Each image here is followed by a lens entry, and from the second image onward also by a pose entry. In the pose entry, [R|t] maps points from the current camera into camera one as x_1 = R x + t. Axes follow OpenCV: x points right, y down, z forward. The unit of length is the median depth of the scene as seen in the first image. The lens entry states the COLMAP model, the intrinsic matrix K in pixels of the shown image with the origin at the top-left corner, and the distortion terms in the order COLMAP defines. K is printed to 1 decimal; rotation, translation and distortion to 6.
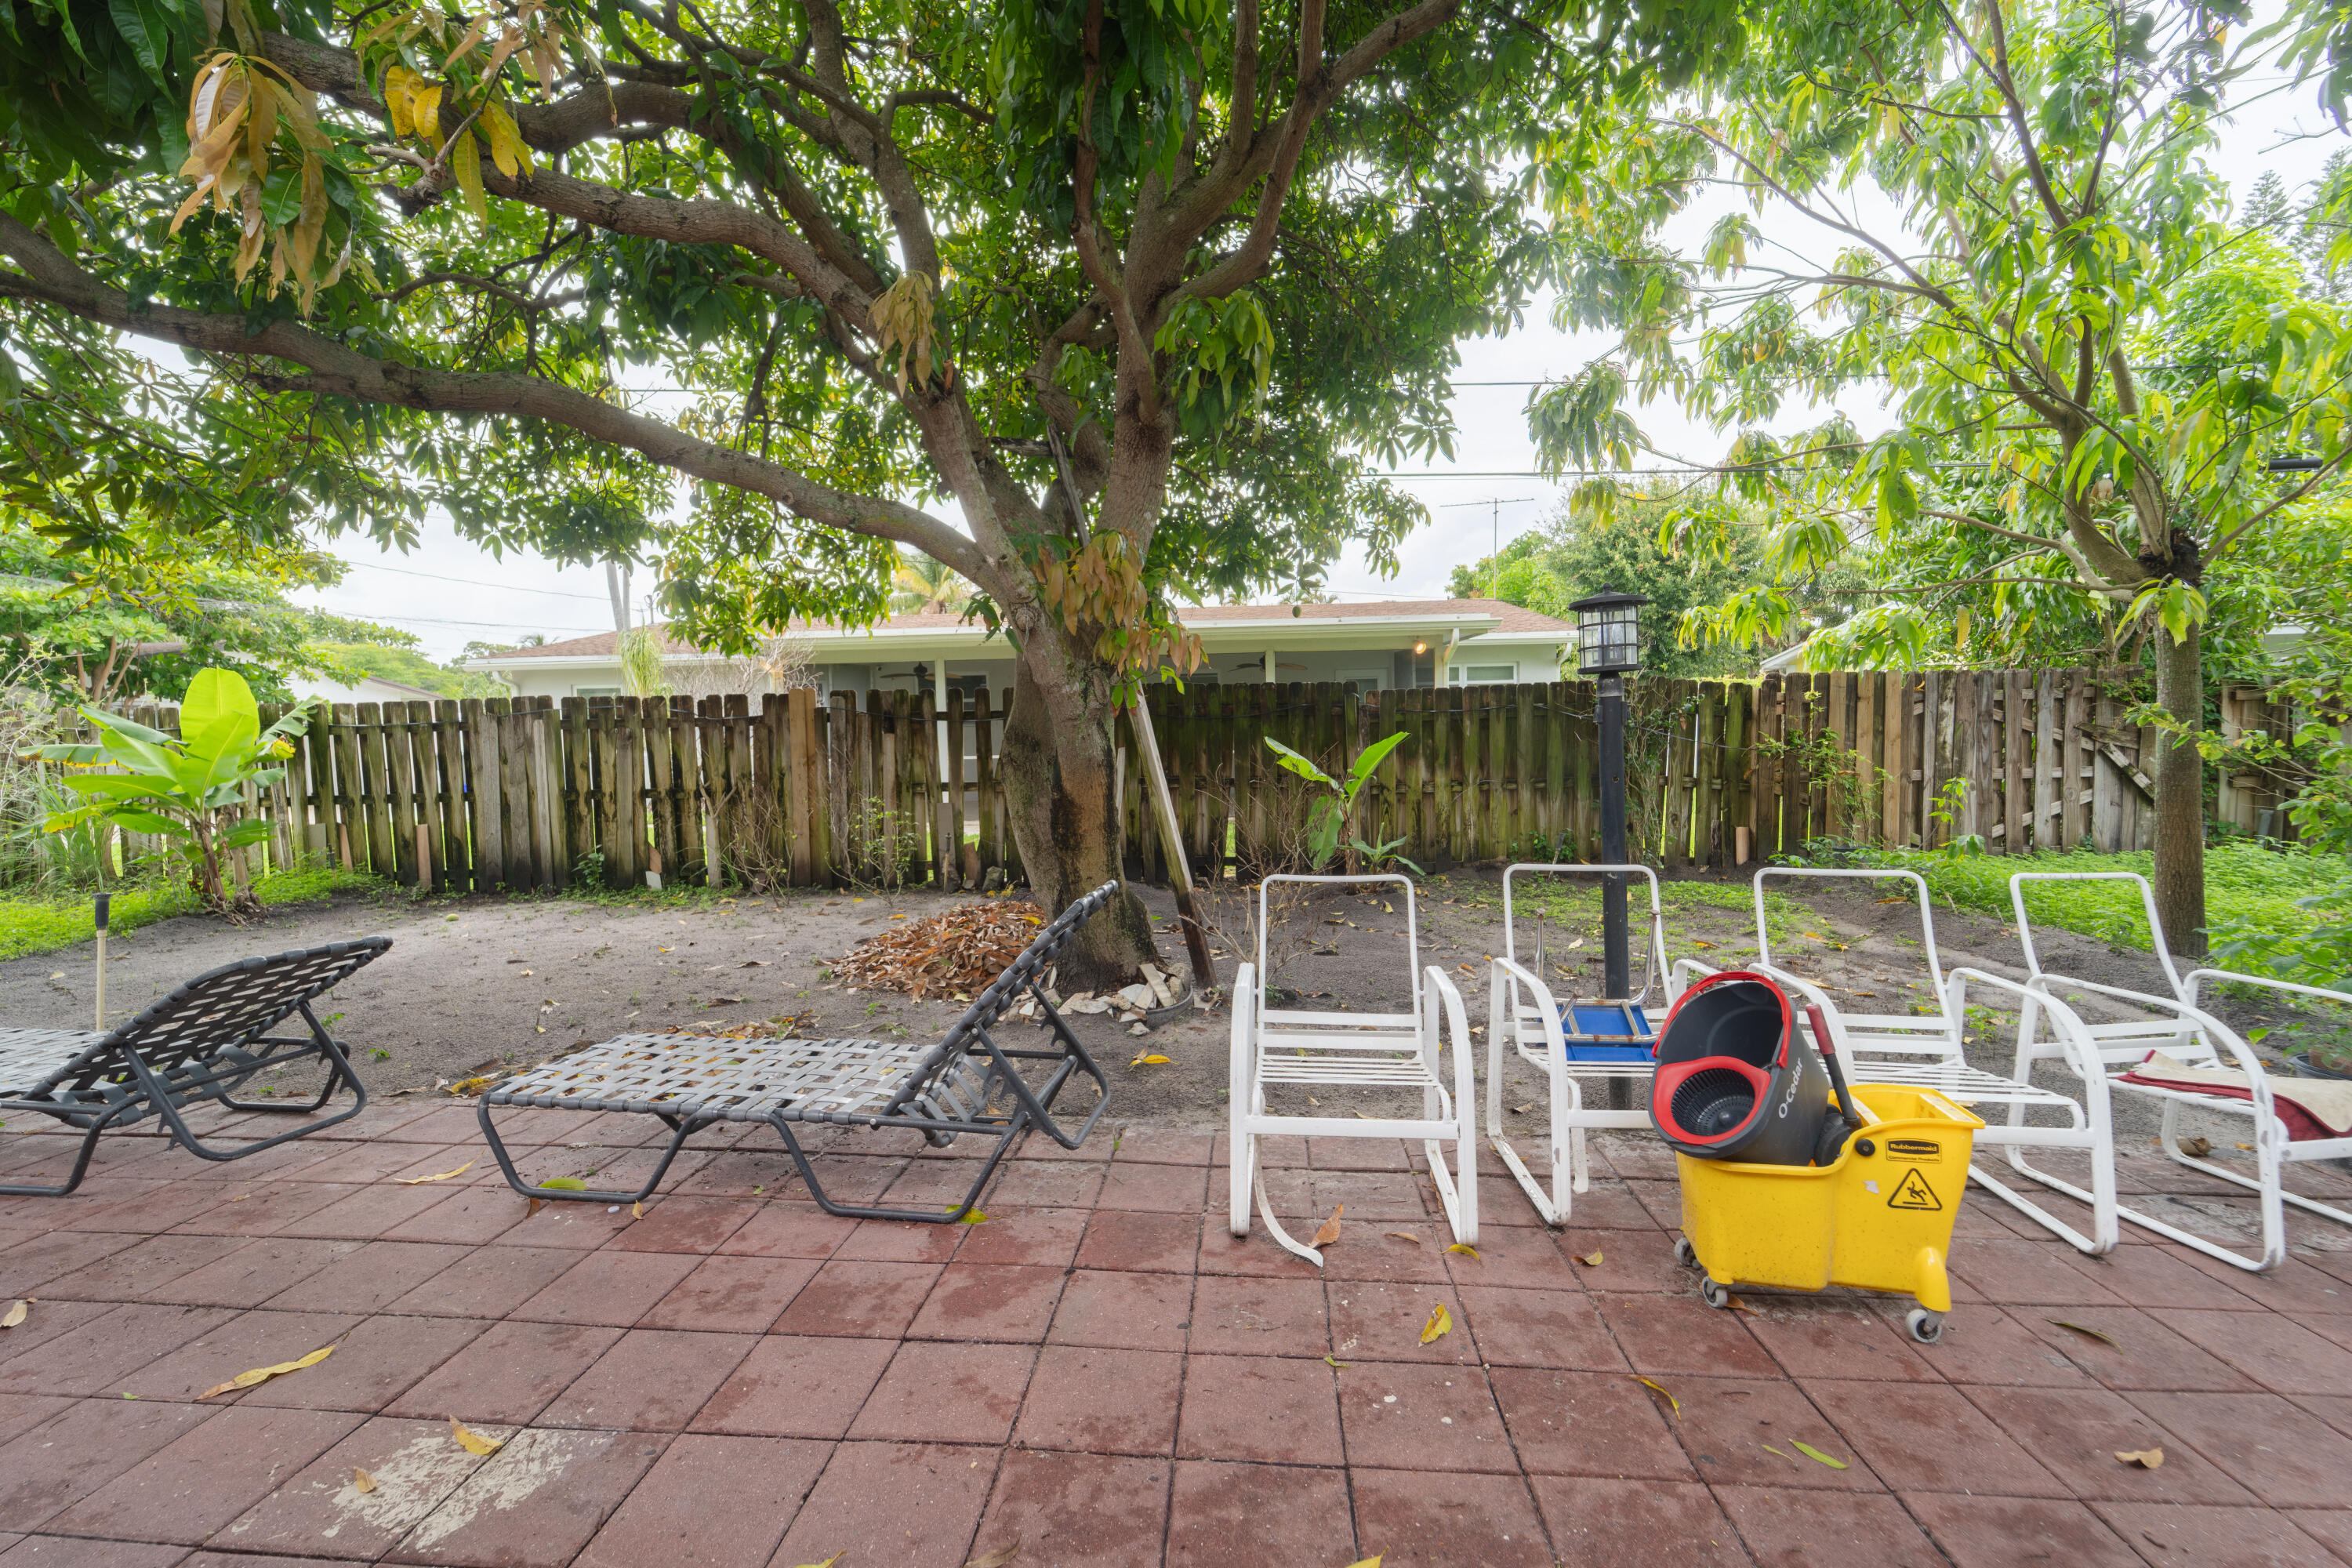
lens RADIAL K [[947.7, 0, 1173.4], [0, 947.7, 792.8], [0, 0, 1]] dist [0.000431, -0.002038]
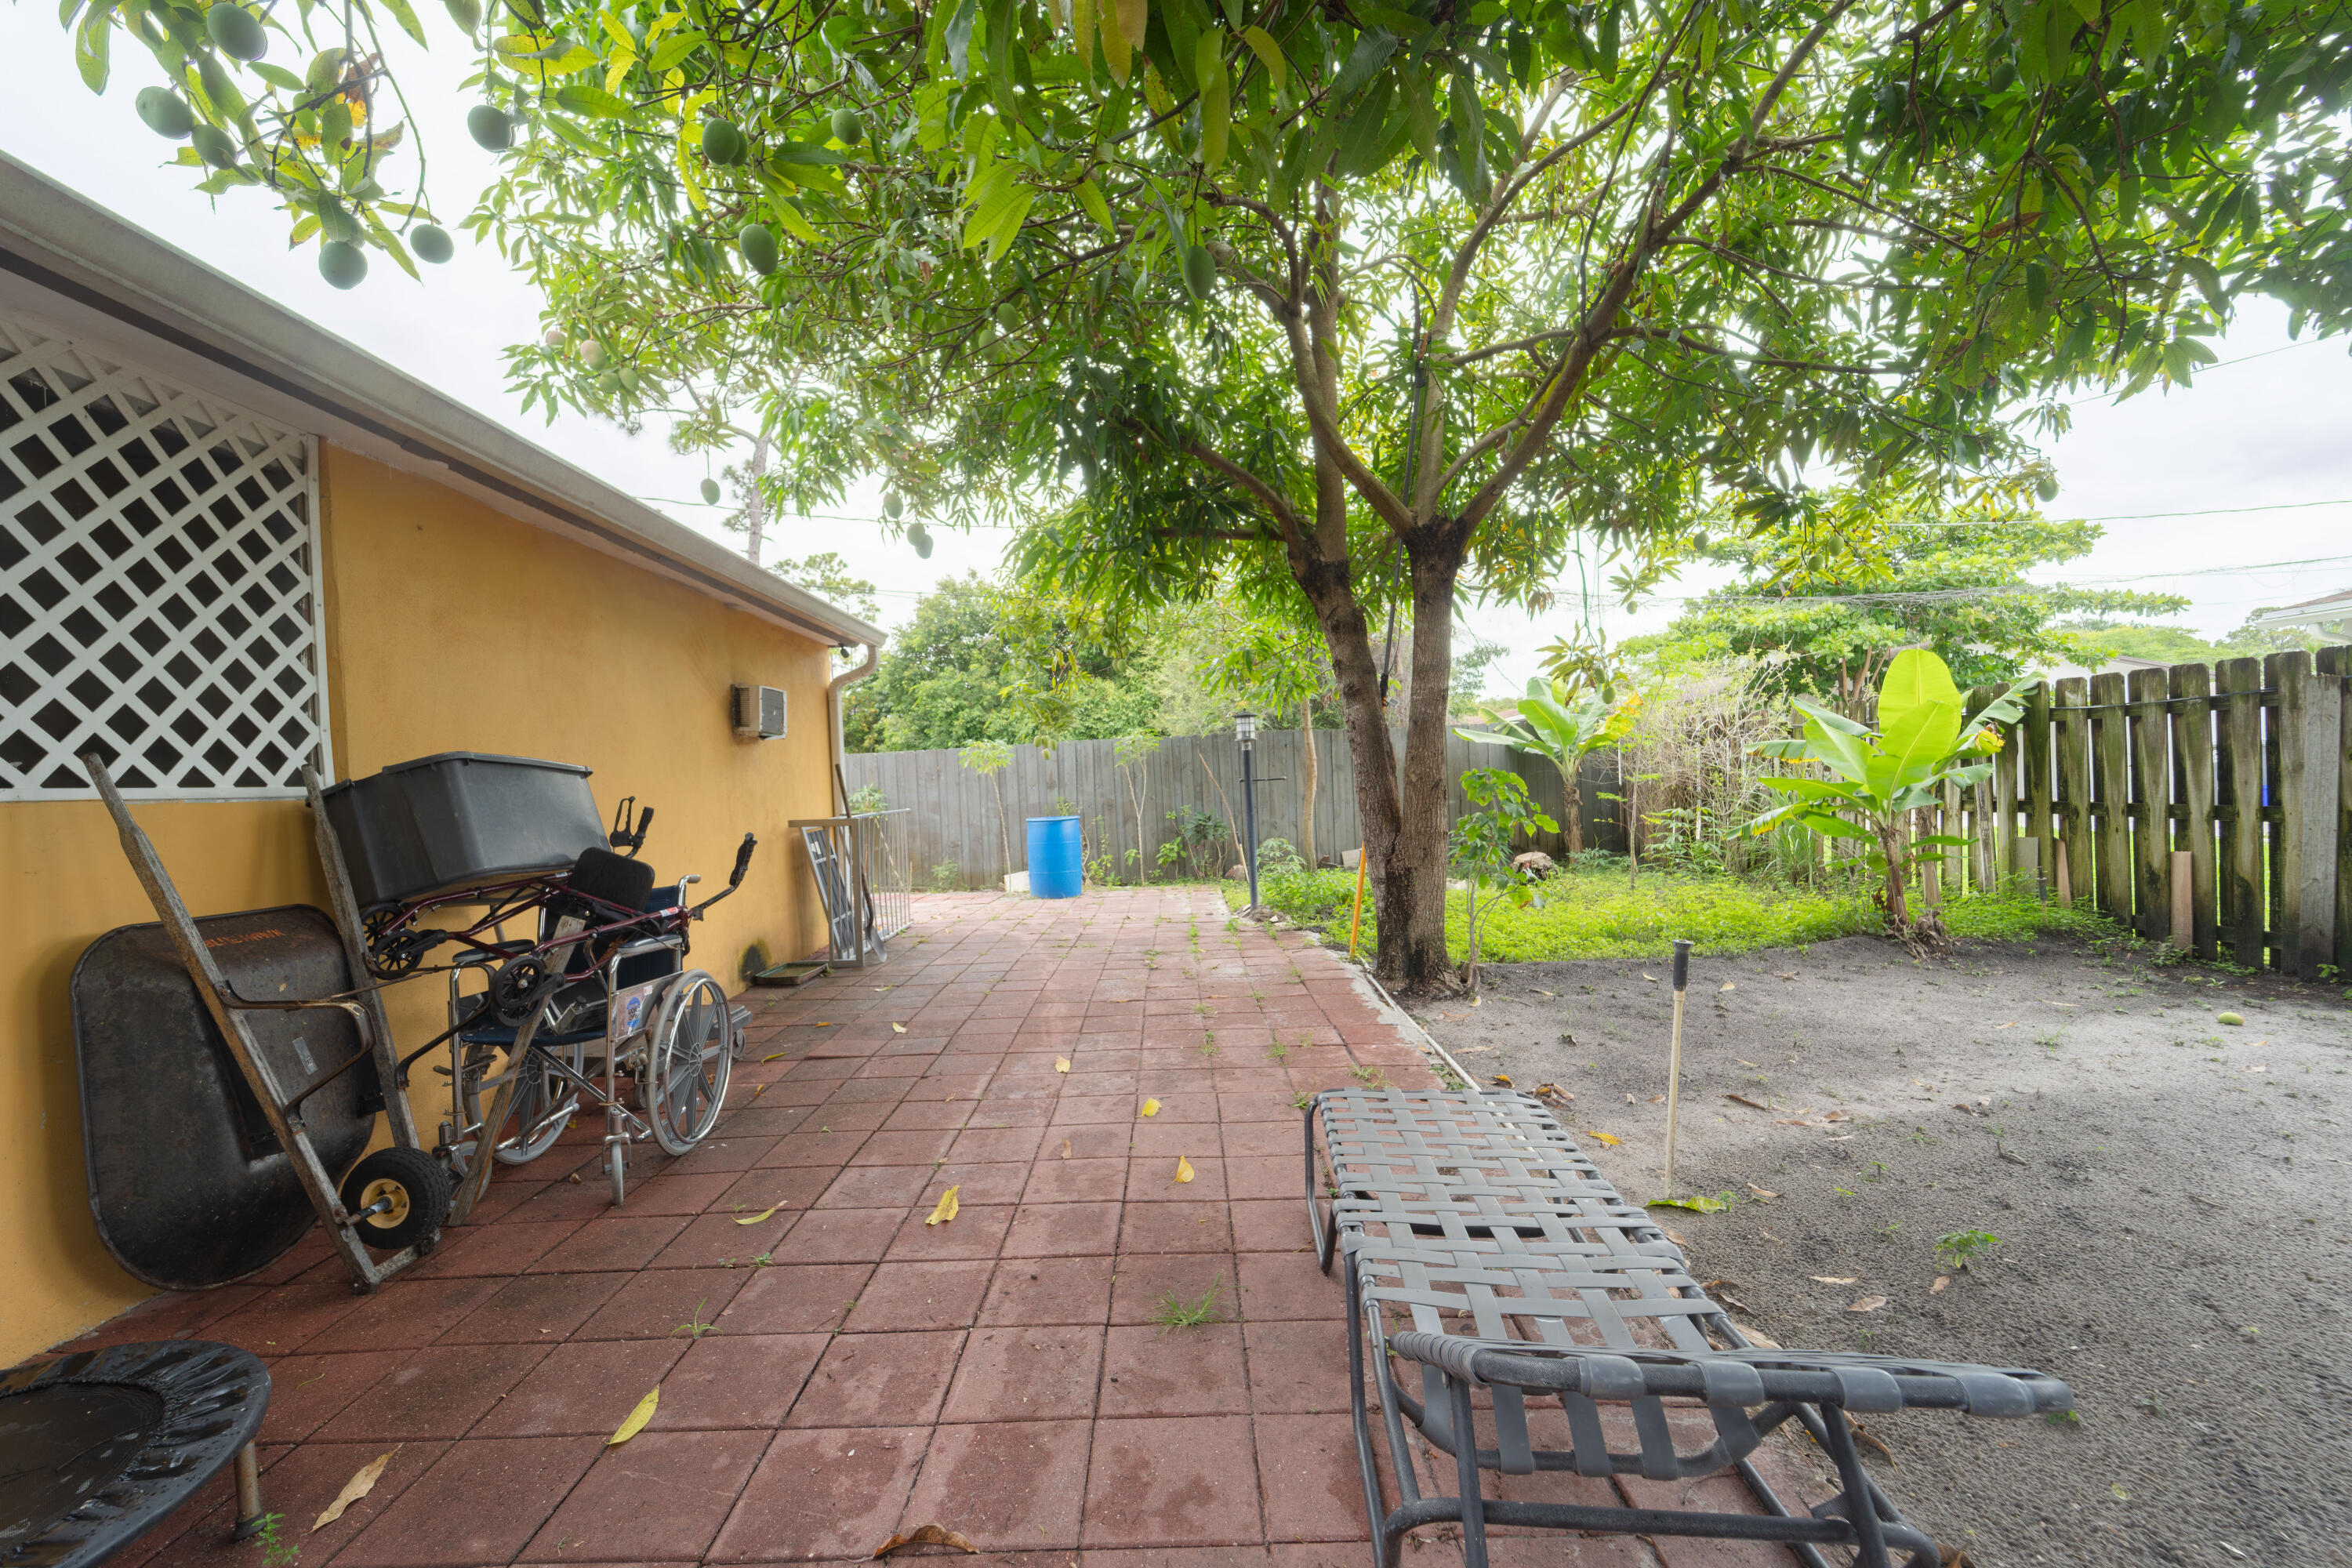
lens RADIAL K [[947.7, 0, 1173.4], [0, 947.7, 792.8], [0, 0, 1]] dist [0.000431, -0.002038]
pose [[0.083543, 0.035479, -0.995872, -0.193483], [-0.027990, 0.999055, 0.033244, -0.009829], [0.996111, 0.025098, 0.084457, 0.238587]]
